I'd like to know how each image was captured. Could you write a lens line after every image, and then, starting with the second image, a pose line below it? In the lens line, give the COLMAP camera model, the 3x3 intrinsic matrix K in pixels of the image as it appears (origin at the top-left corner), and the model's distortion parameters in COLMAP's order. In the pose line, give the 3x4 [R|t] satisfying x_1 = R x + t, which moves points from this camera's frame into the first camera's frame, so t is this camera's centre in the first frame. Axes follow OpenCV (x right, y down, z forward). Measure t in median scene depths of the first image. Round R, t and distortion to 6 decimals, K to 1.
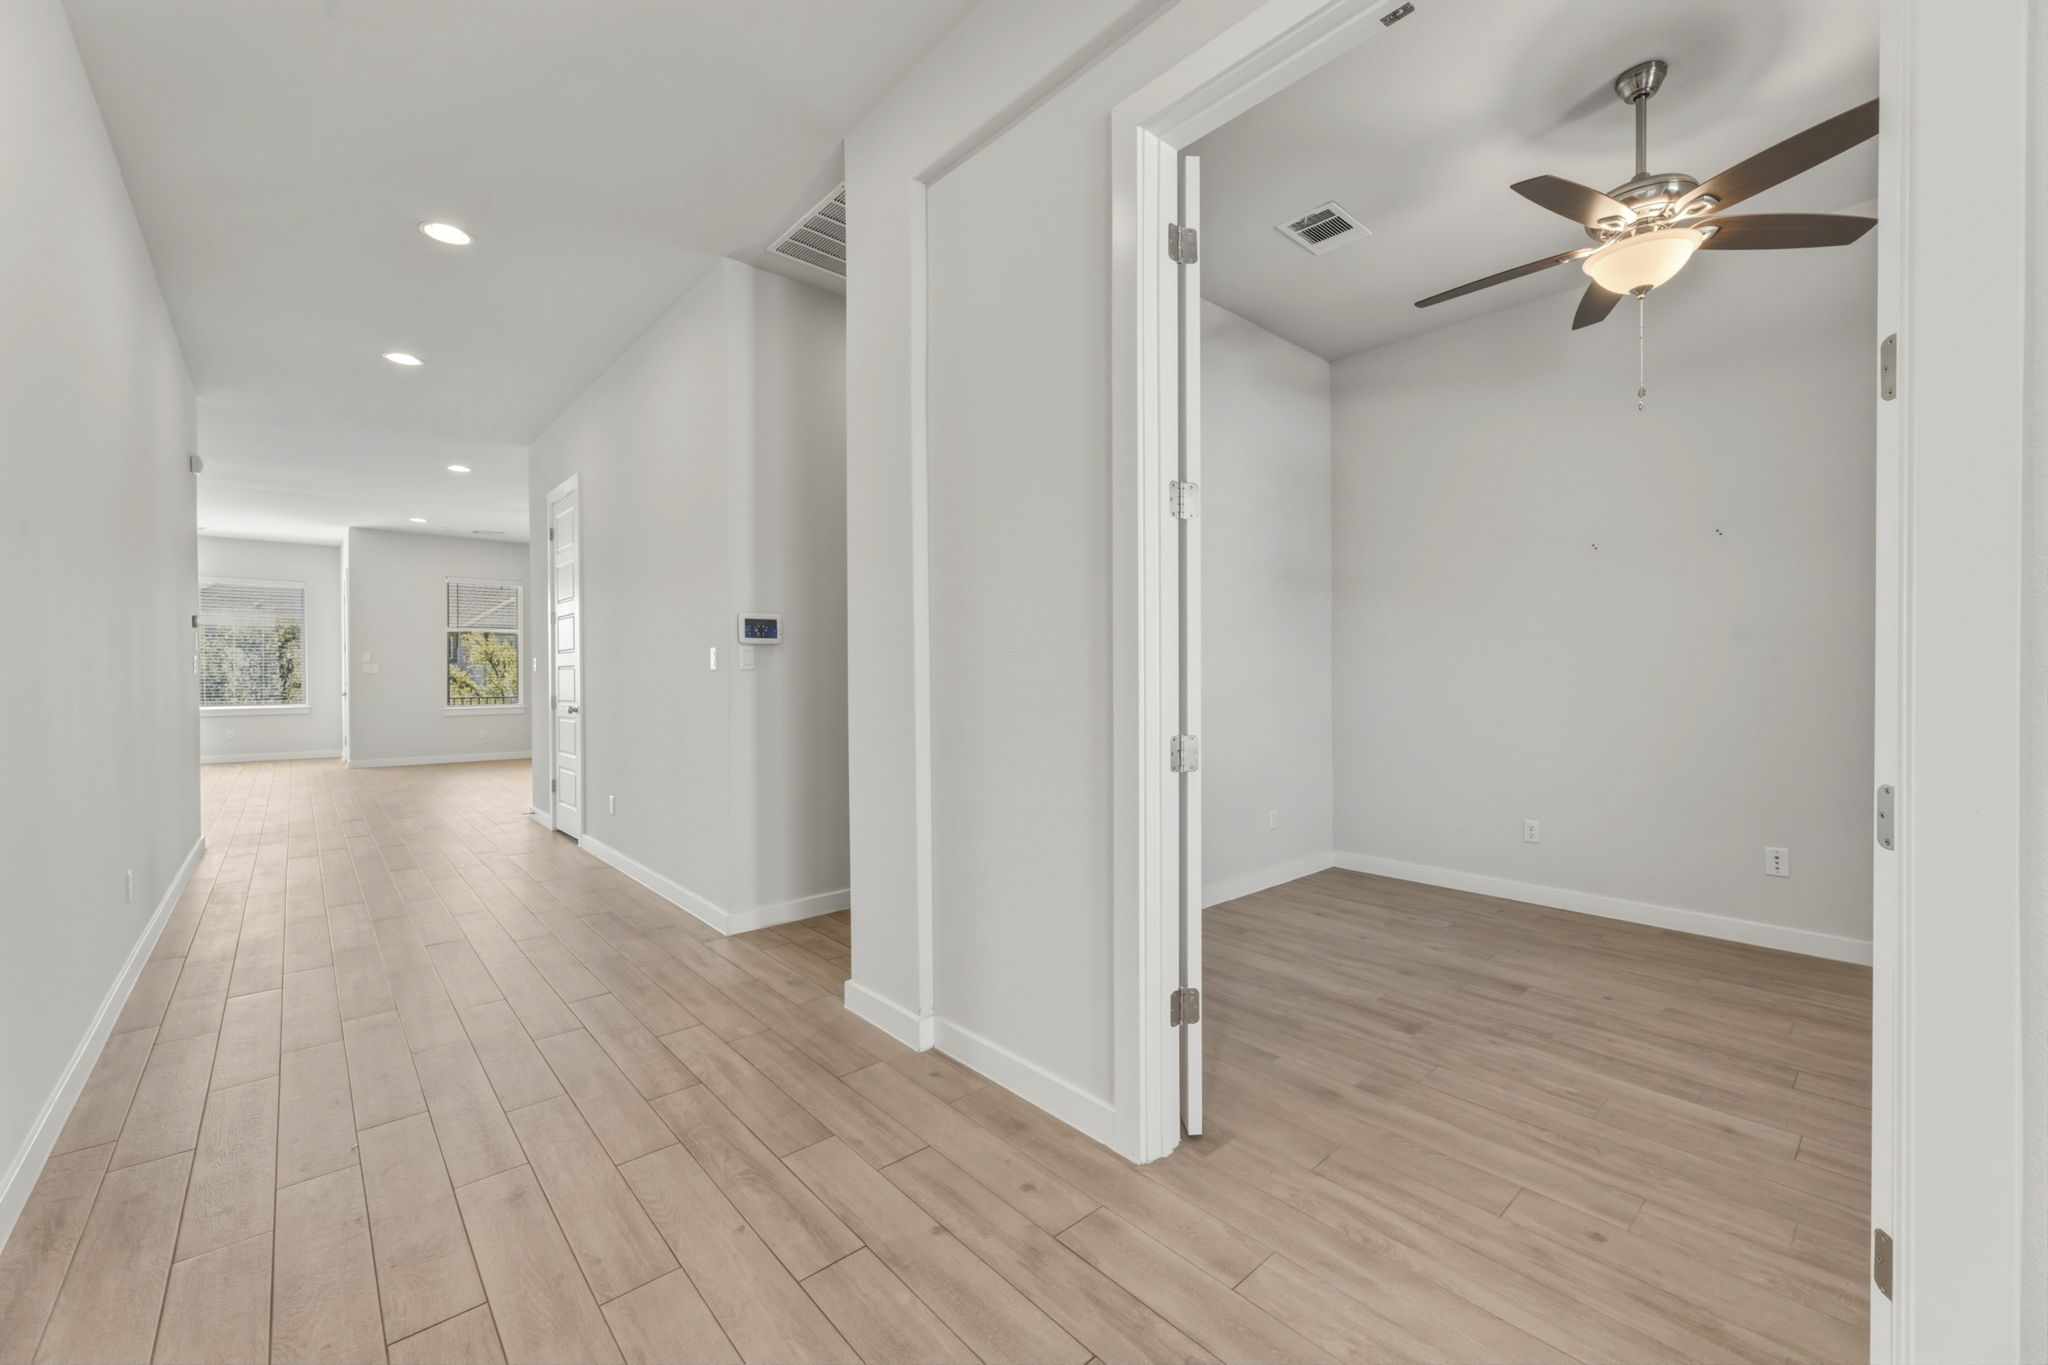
lens RADIAL K [[814.4, 0, 1027.3], [0, 814.4, 676.3], [0, 0, 1]] dist [0.000967, -0.000721]
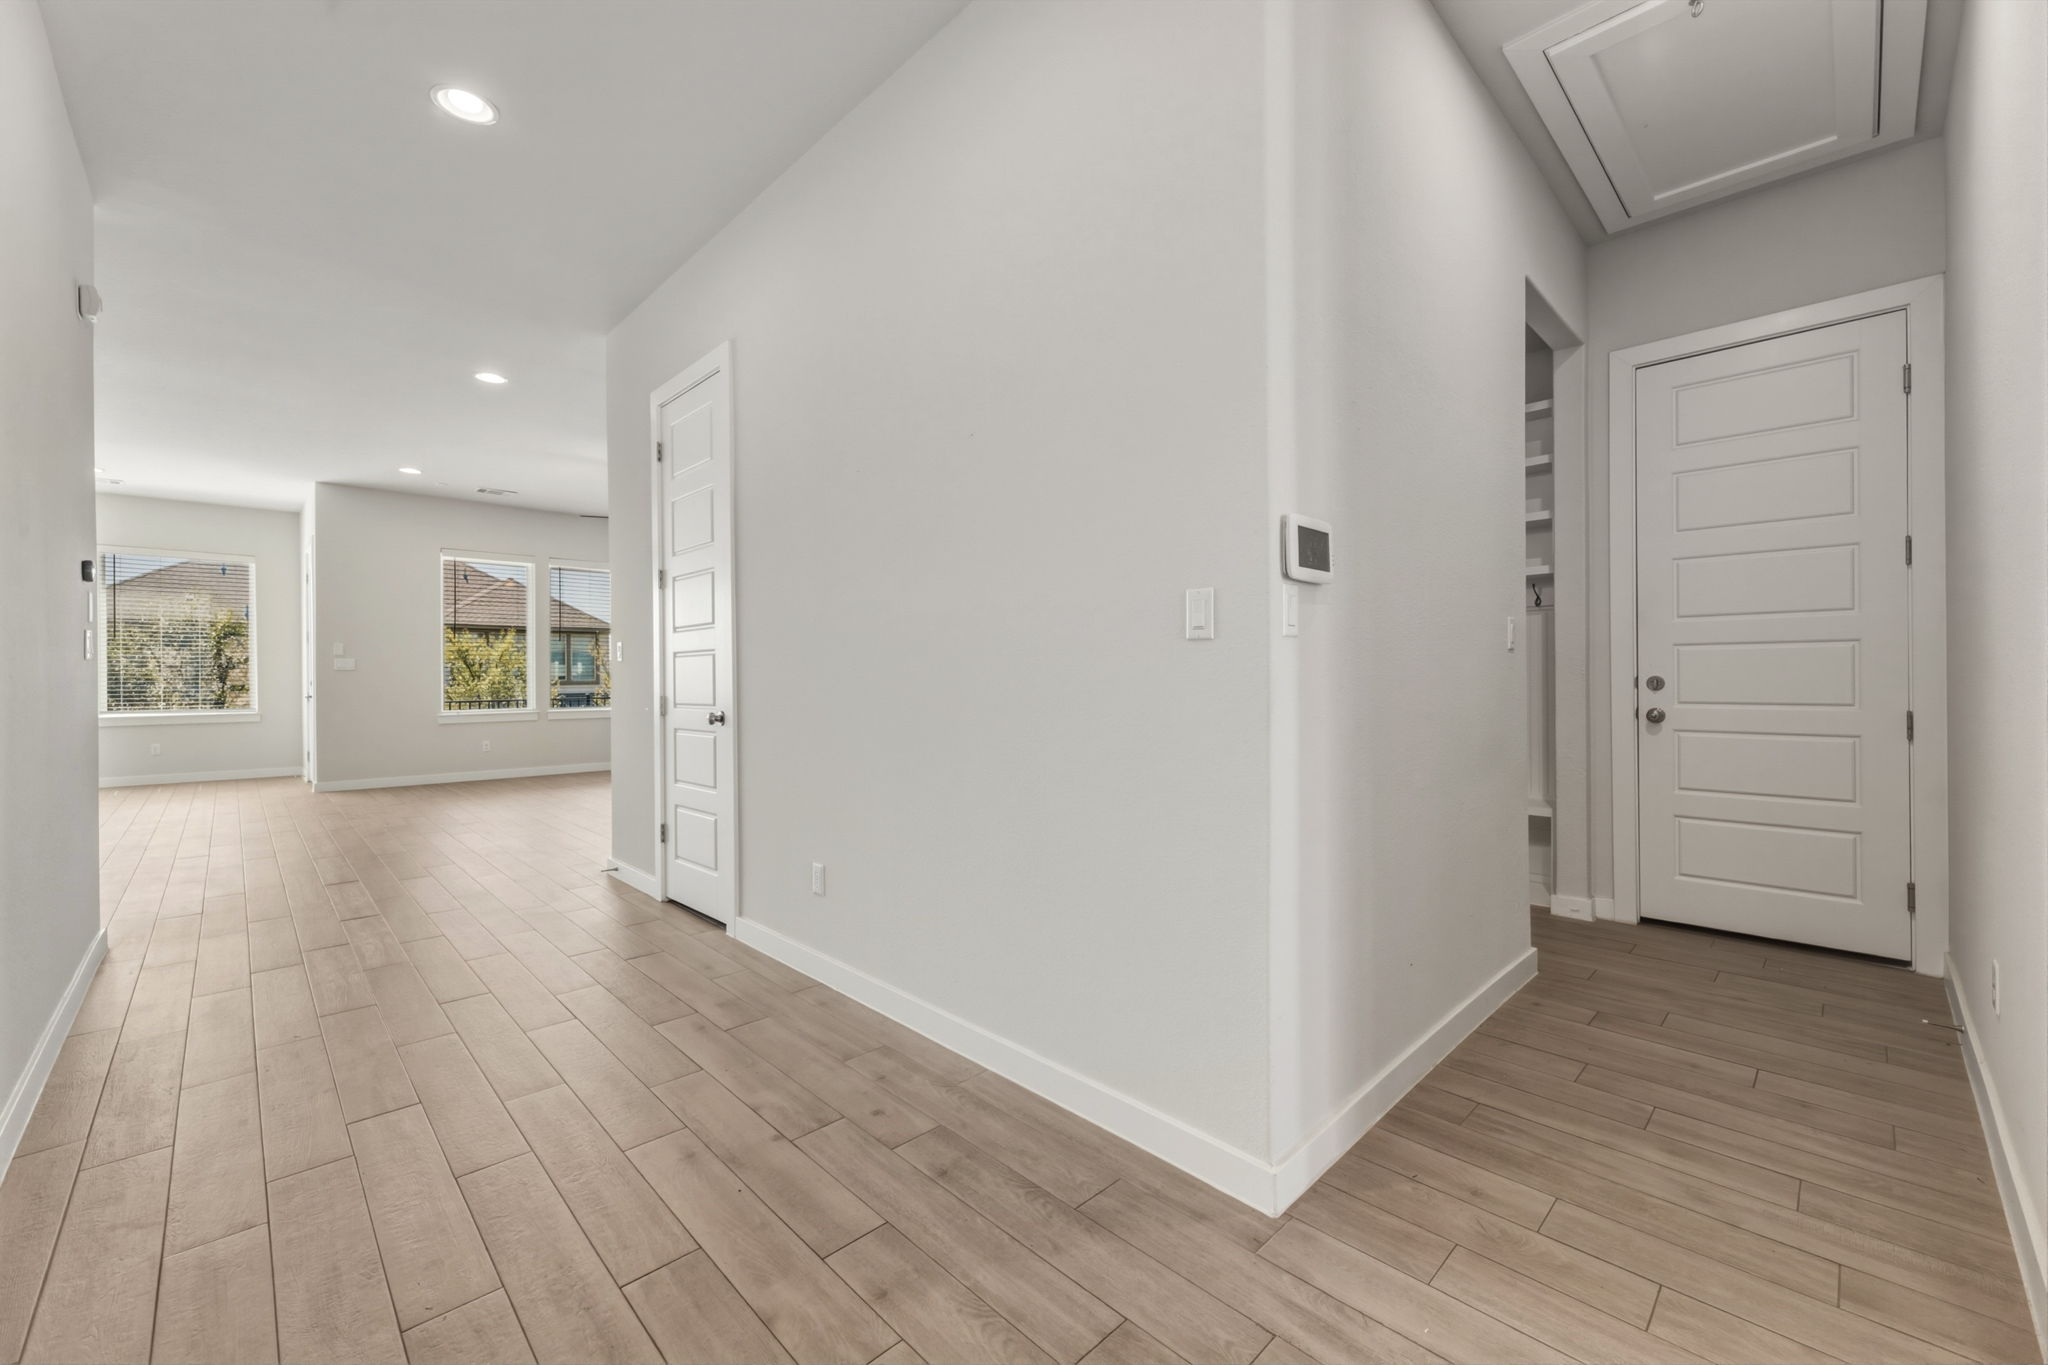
lens RADIAL K [[819.3, 0, 1029.1], [0, 819.3, 678.3], [0, 0, 1]] dist [0.000267, -0.000572]
pose [[0.999147, -0.000271, 0.041290, -0.466839], [0.000354, 0.999998, -0.002012, 0.015542], [-0.041289, 0.002025, 0.999145, 0.484710]]
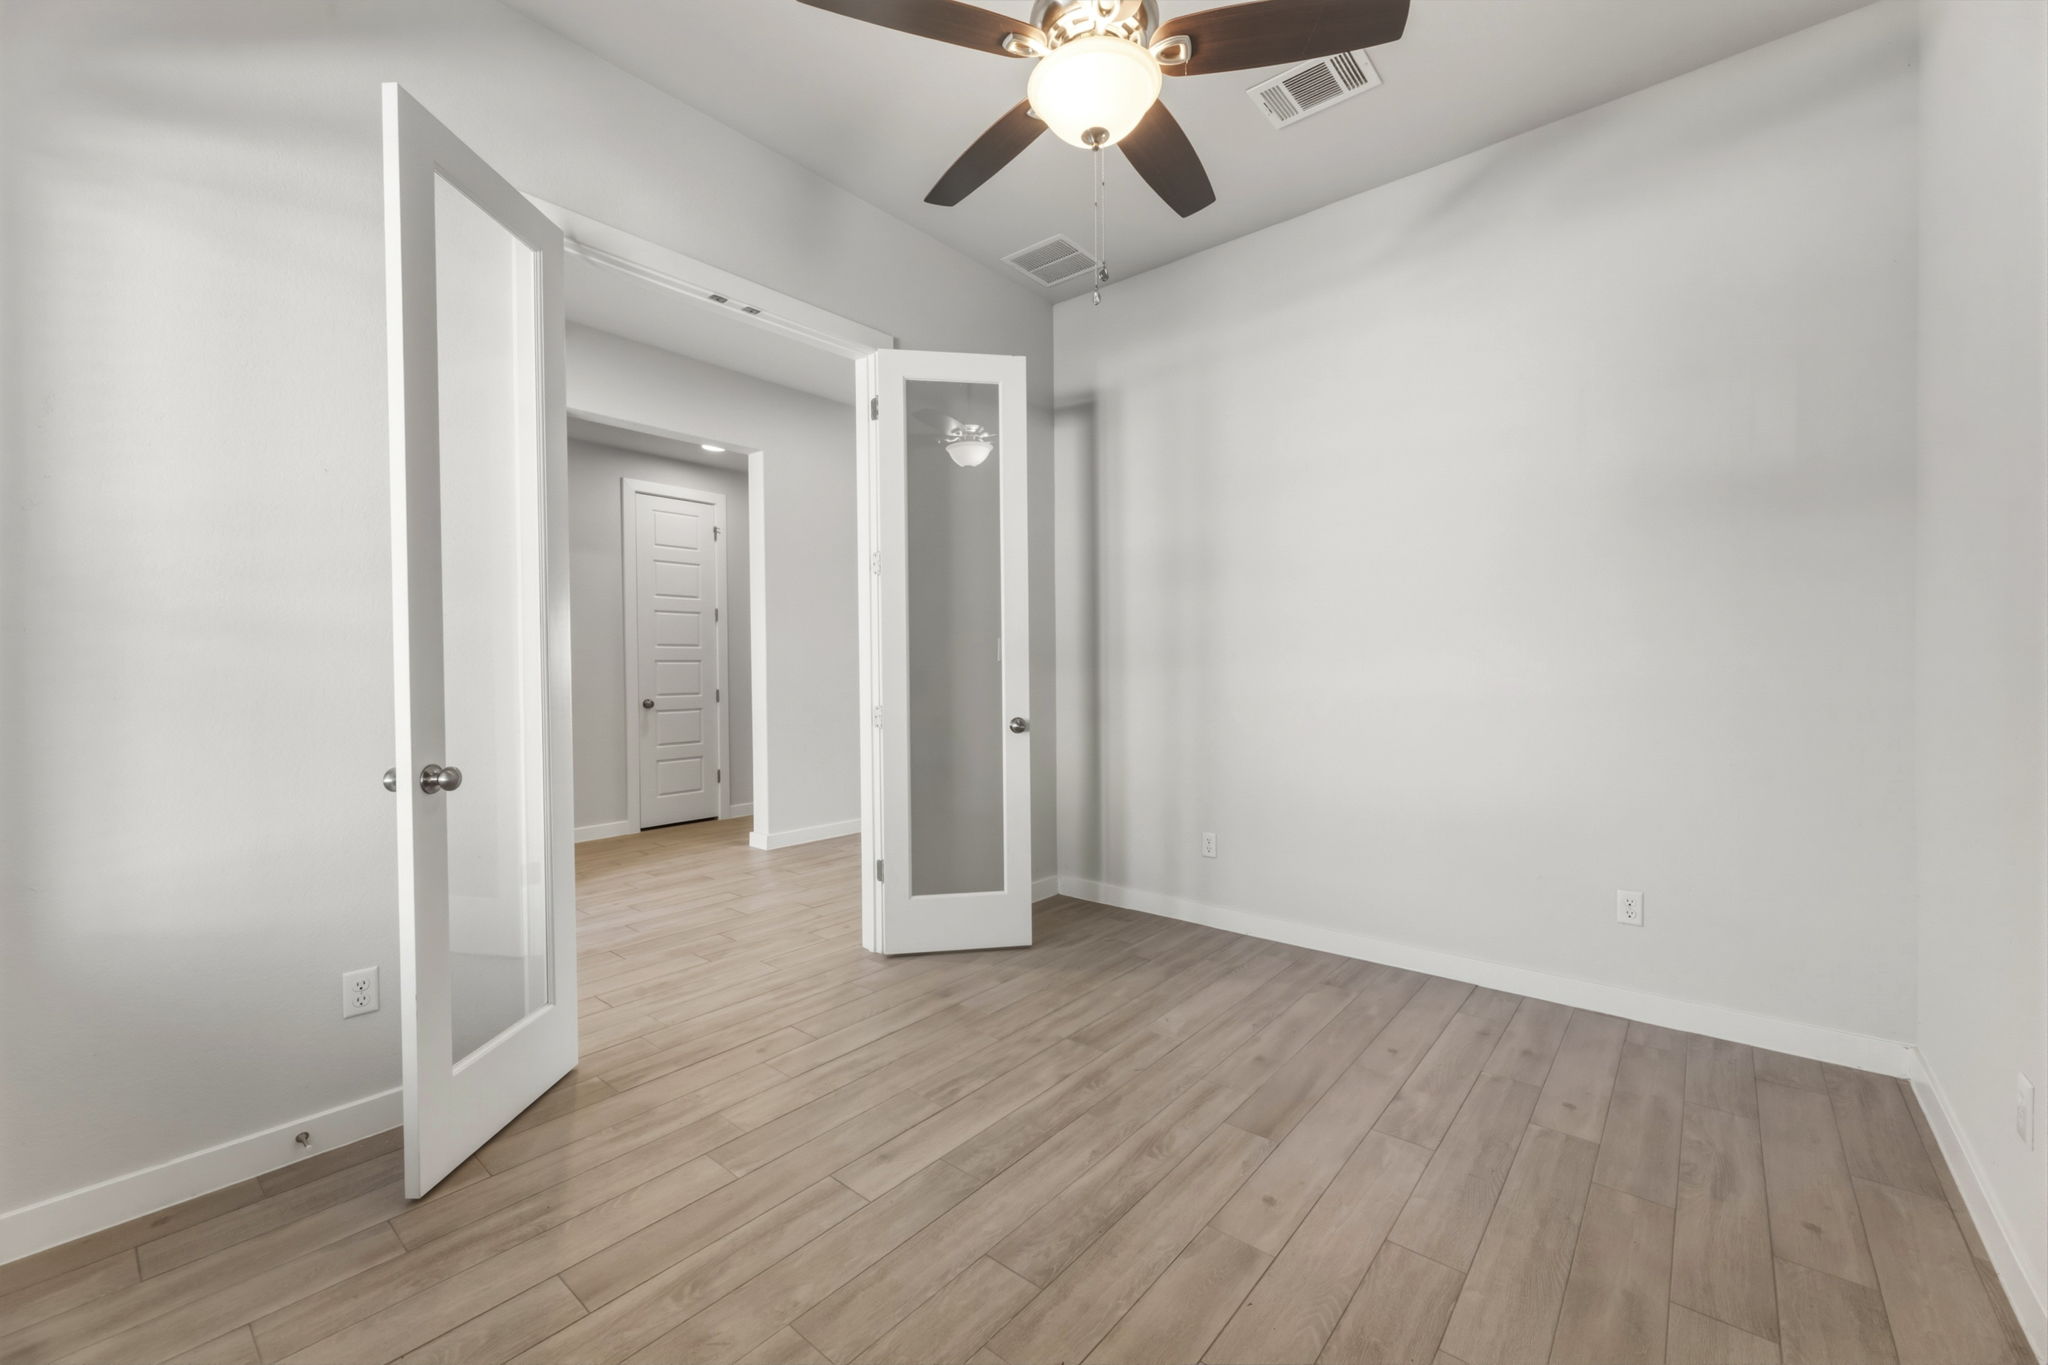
lens RADIAL K [[819.3, 0, 1029.1], [0, 819.3, 678.3], [0, 0, 1]] dist [0.000267, -0.000572]
pose [[0.139984, 0.015585, -0.990031, 0.935673], [0.003313, 0.999863, 0.016208, -0.005920], [0.990148, -0.005549, 0.139914, 0.533724]]
